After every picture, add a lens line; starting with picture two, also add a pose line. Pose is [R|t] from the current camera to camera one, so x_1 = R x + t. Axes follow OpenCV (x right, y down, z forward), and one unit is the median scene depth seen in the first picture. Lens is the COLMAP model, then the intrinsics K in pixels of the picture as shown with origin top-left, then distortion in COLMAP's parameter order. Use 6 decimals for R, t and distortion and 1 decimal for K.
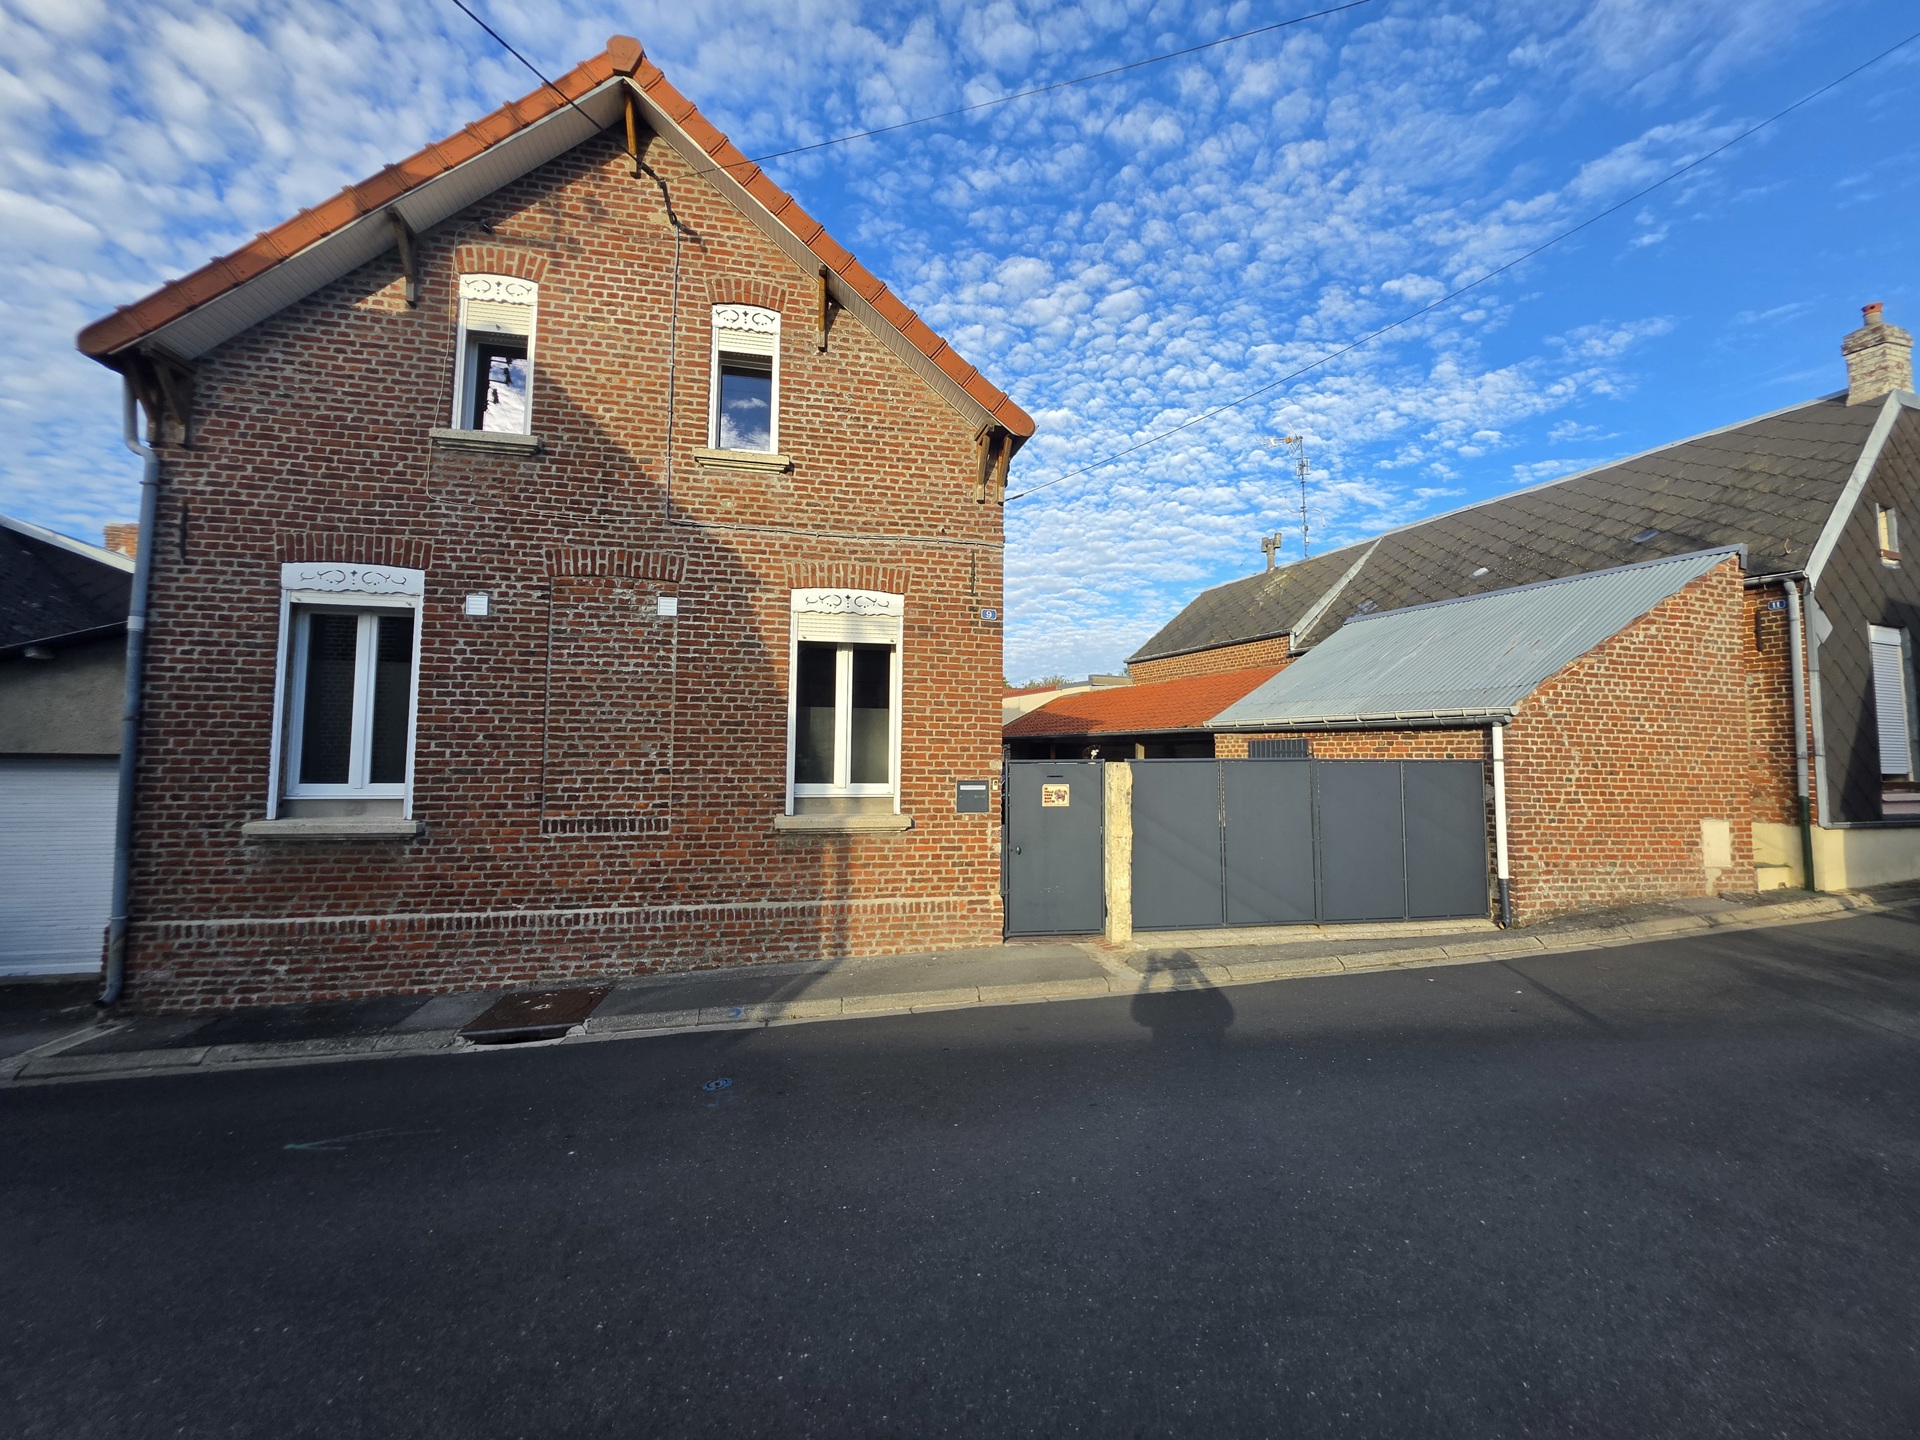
lens RADIAL K [[771.7, 0, 968.0], [0, 771.7, 711.2], [0, 0, 1]] dist [-0.005540, 0.002451]
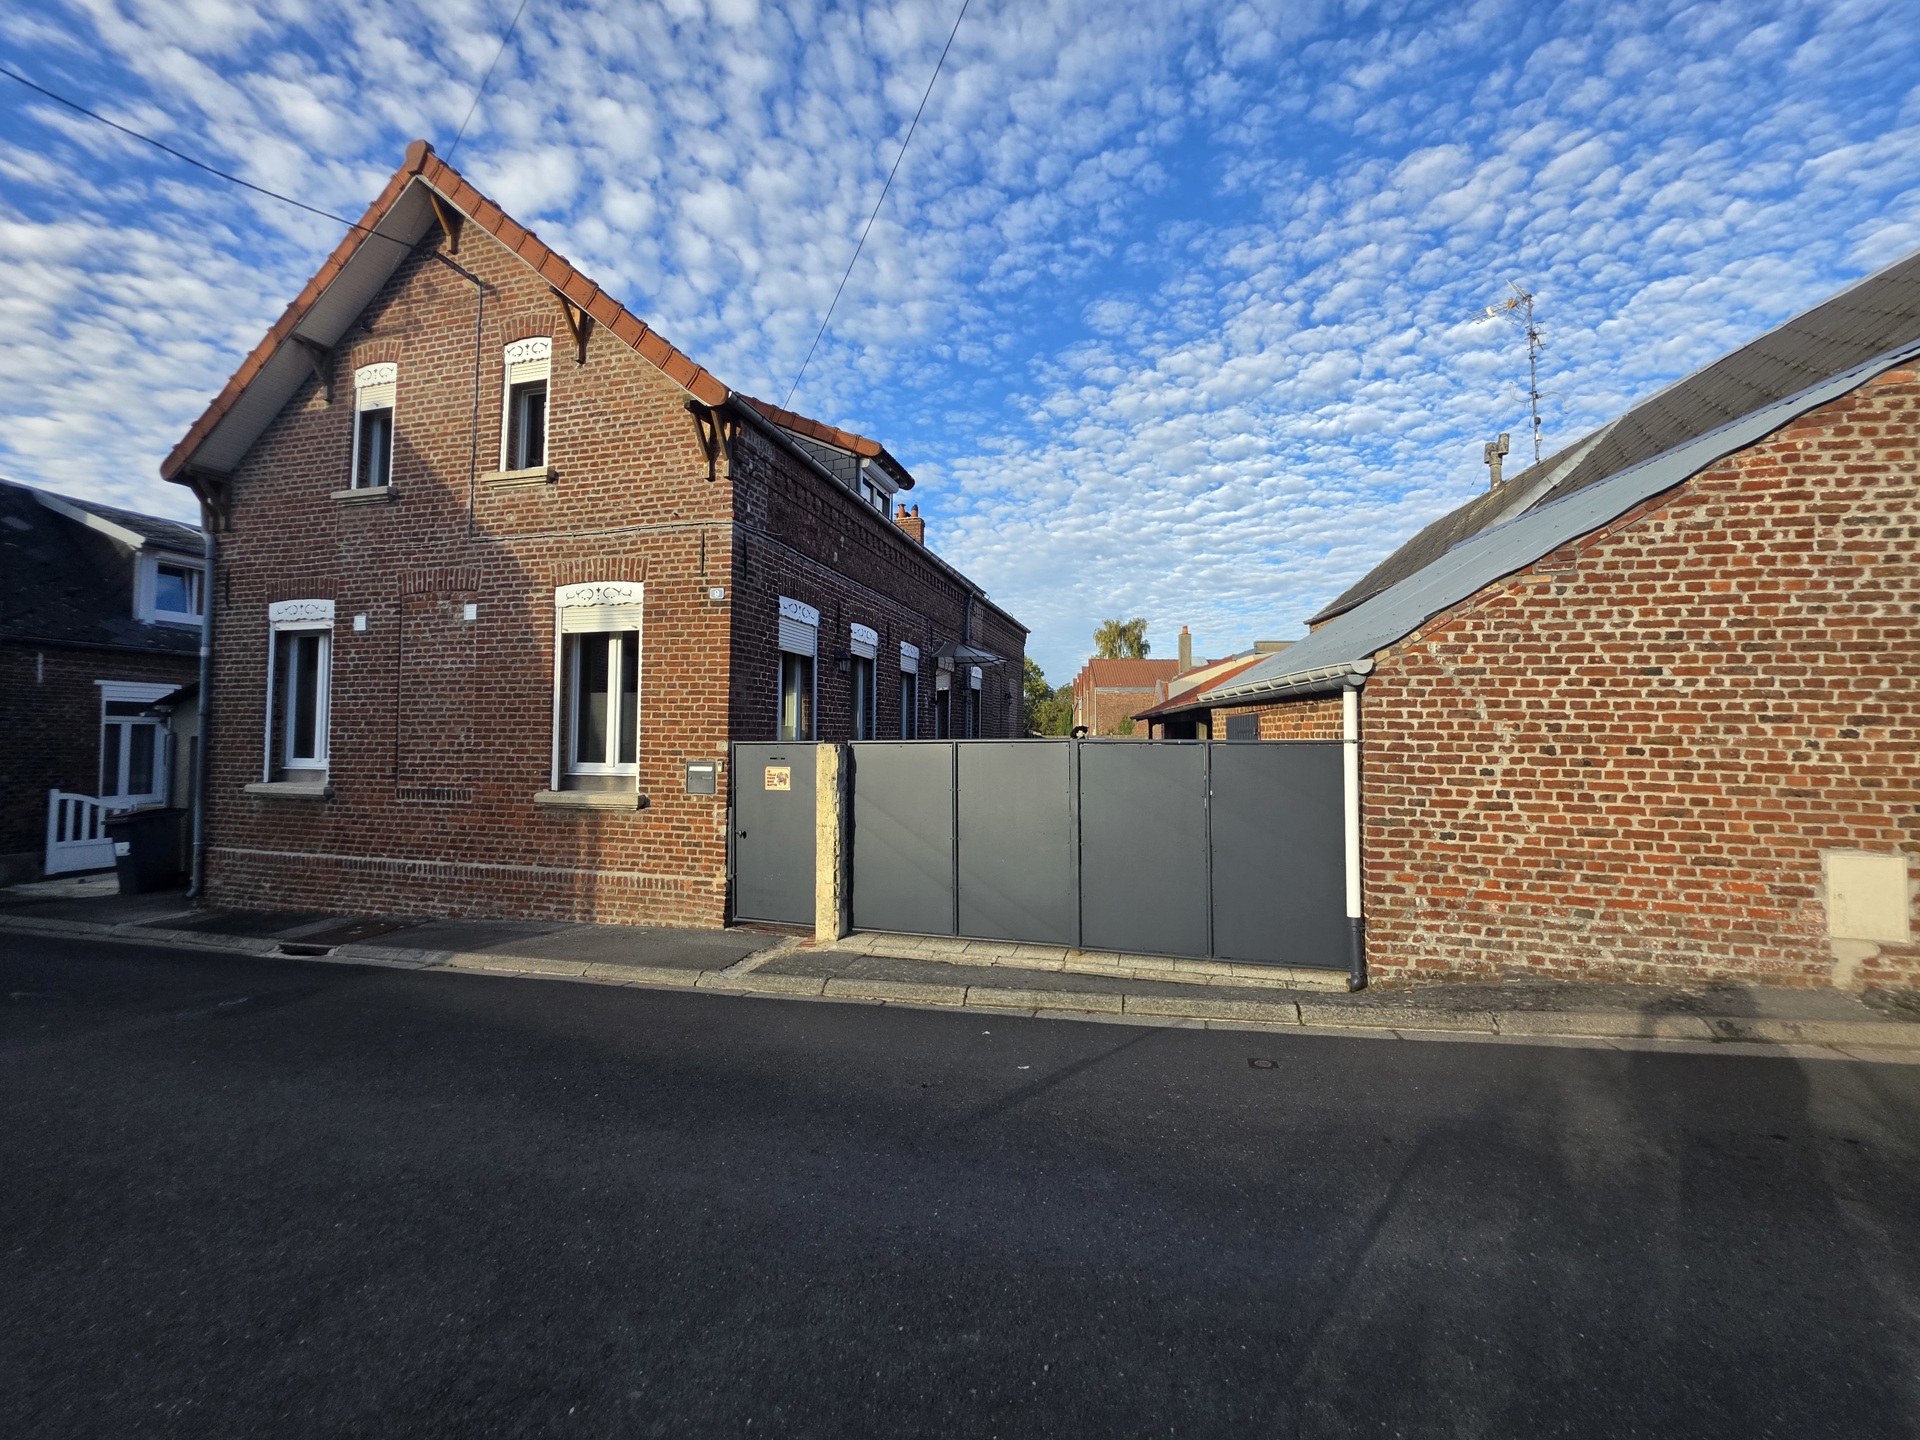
lens RADIAL K [[771.7, 0, 972.8], [0, 771.7, 707.8], [0, 0, 1]] dist [-0.005540, 0.002451]
pose [[0.887518, -0.019865, -0.460344, 0.769860], [0.029365, 0.999478, 0.013484, 0.016823], [0.459836, -0.025485, 0.887638, 0.274050]]
